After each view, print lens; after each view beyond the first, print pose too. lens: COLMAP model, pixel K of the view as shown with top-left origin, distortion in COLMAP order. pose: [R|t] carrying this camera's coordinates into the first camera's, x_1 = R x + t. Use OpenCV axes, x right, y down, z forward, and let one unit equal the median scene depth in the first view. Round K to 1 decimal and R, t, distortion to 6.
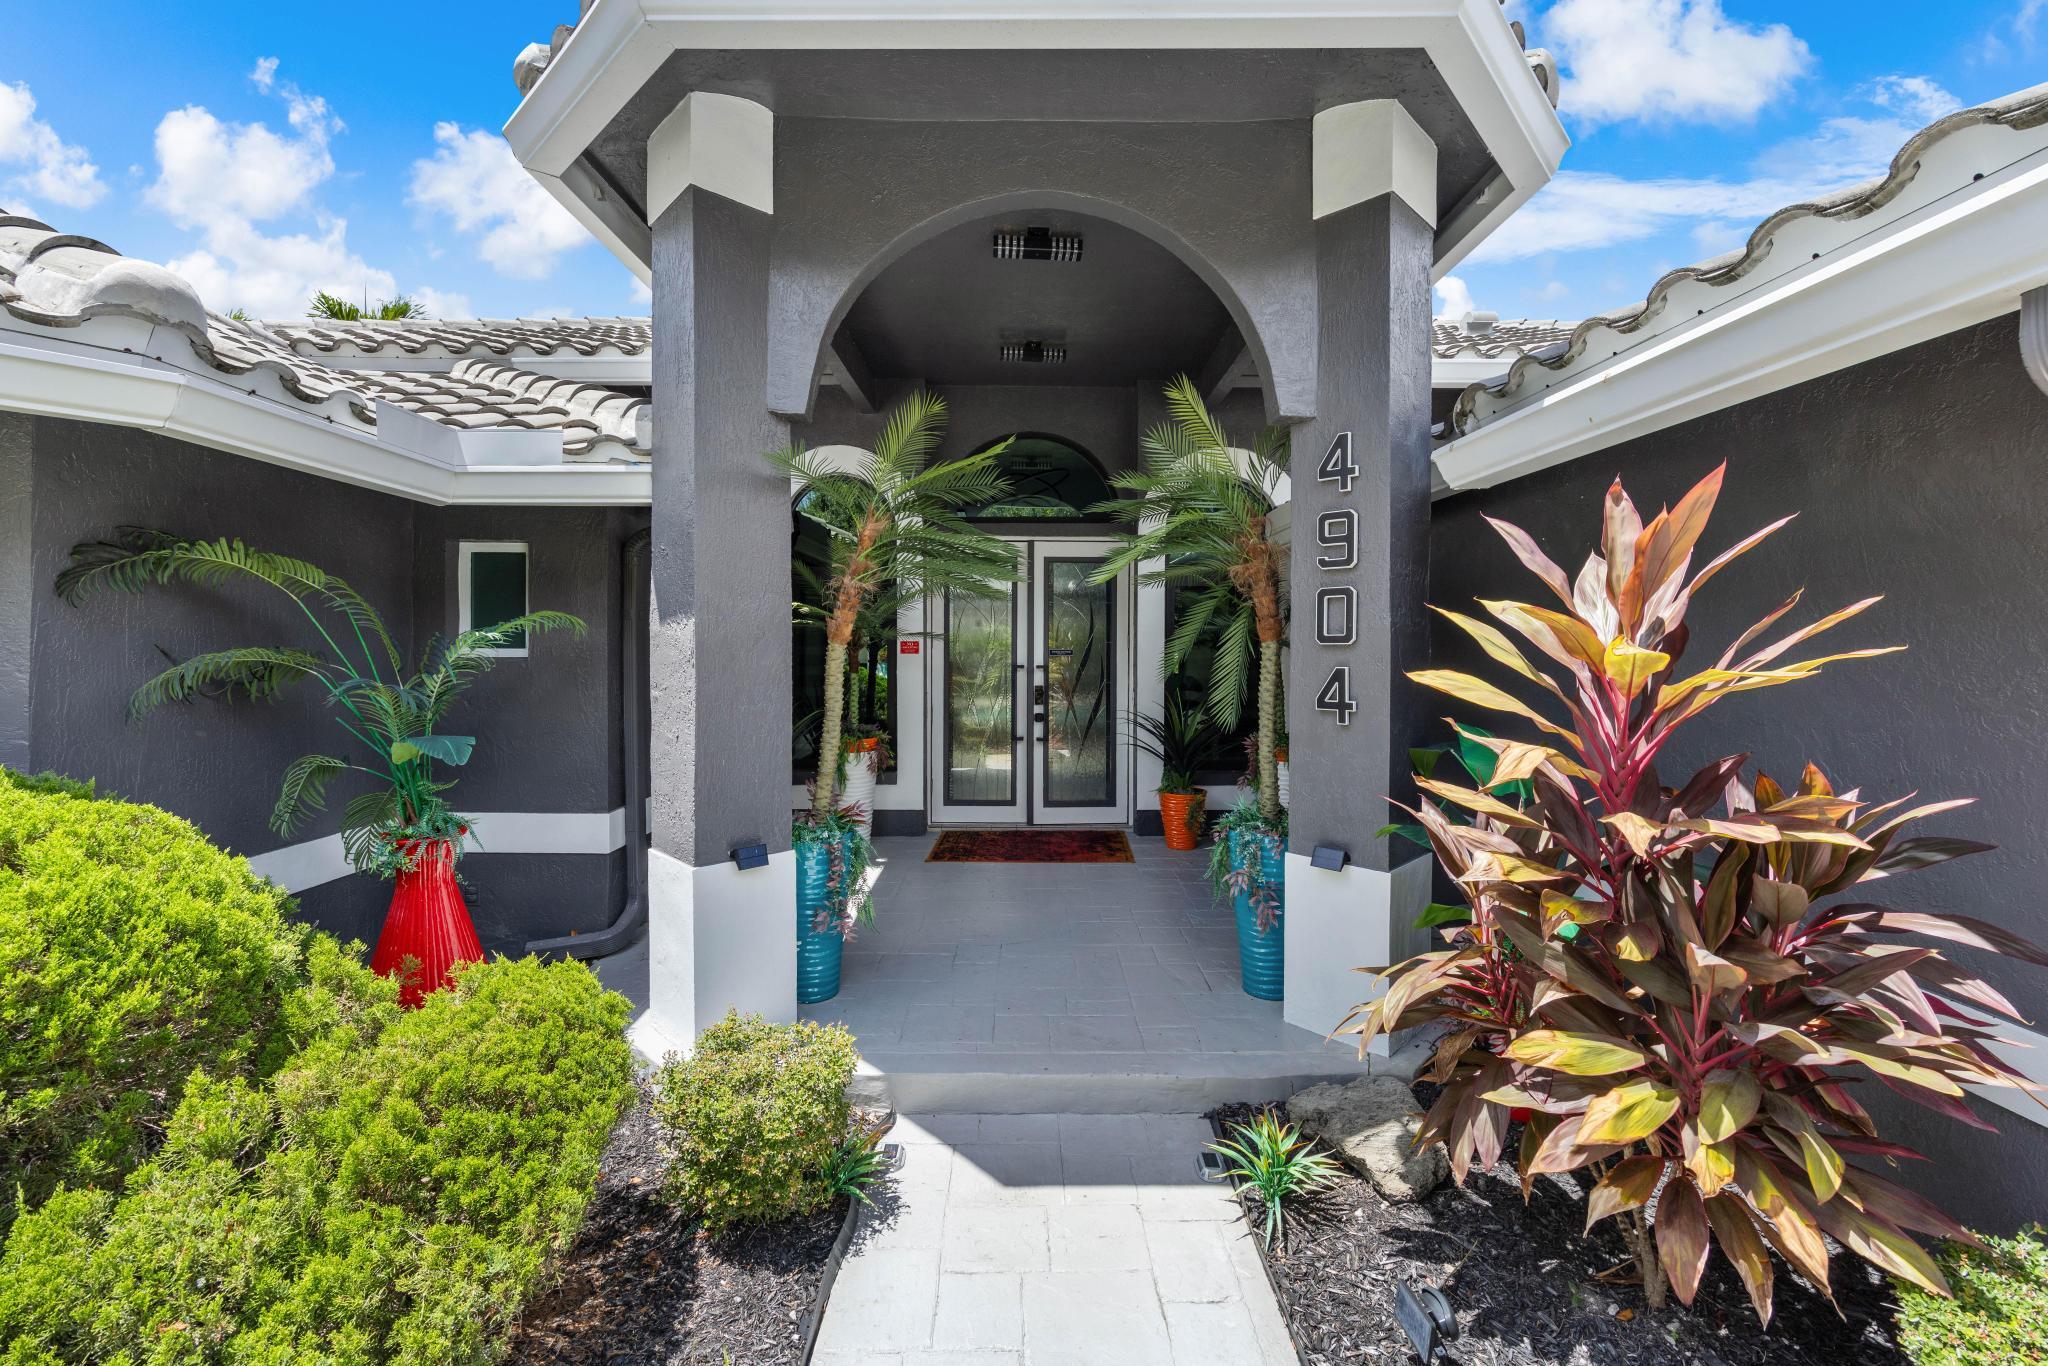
lens RADIAL K [[835.1, 0, 1025.4], [0, 835.1, 658.9], [0, 0, 1]] dist [0.002400, 0.000229]
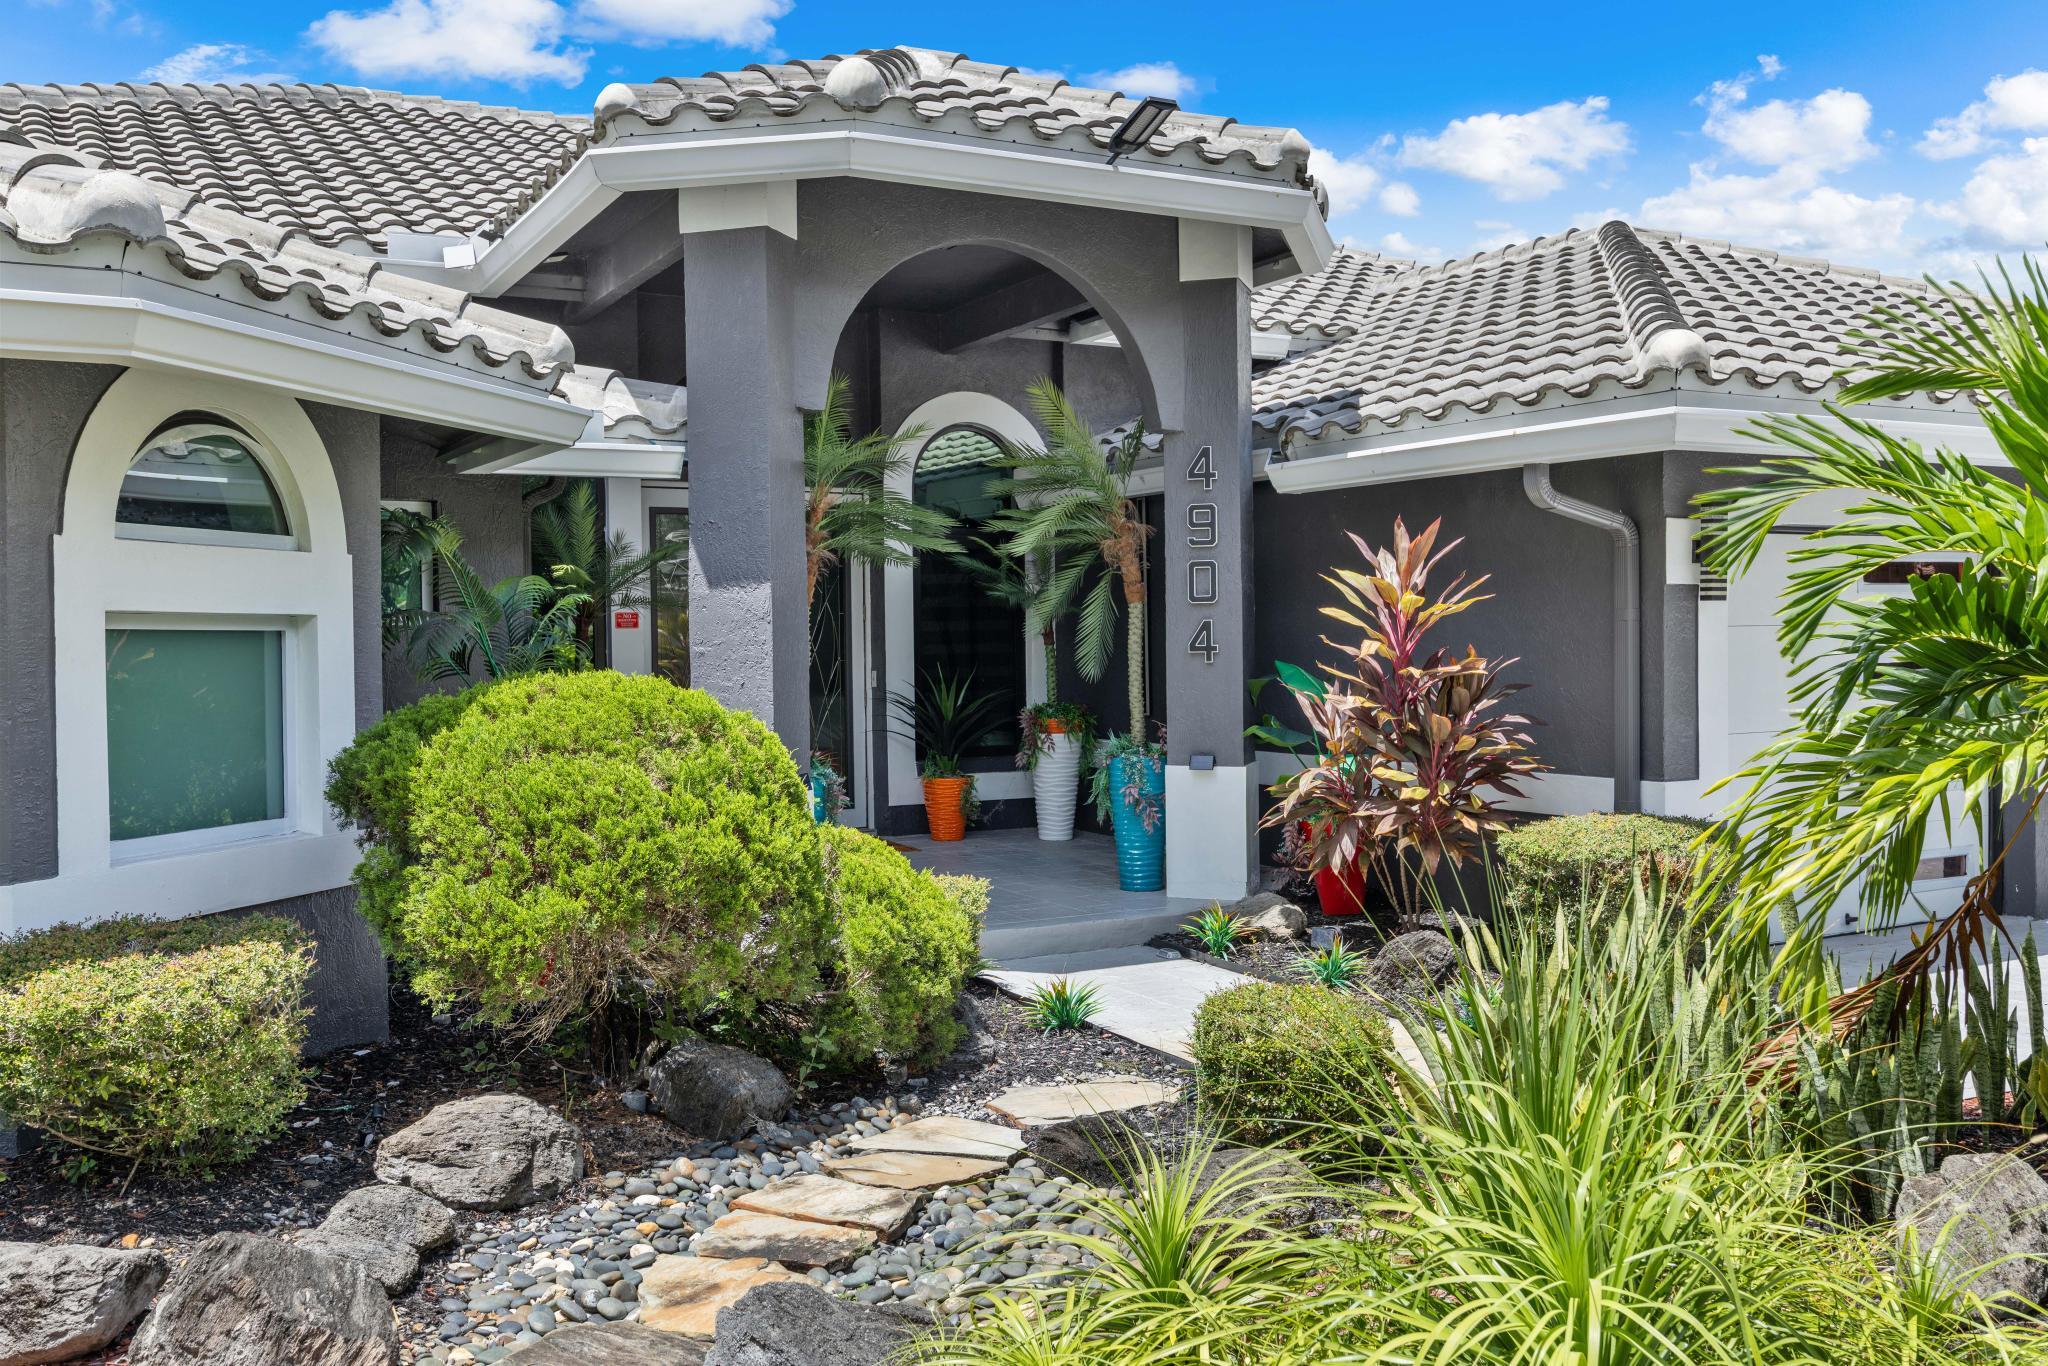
lens RADIAL K [[1702.8, 0, 1024.0], [0, 1702.8, 683.0], [0, 0, 1]] dist [-0.003333, -0.000407]
pose [[0.878814, -0.026782, 0.476412, -1.215689], [0.023344, 0.999641, 0.013135, 0.070141], [-0.476592, -0.000422, 0.879124, -1.296994]]
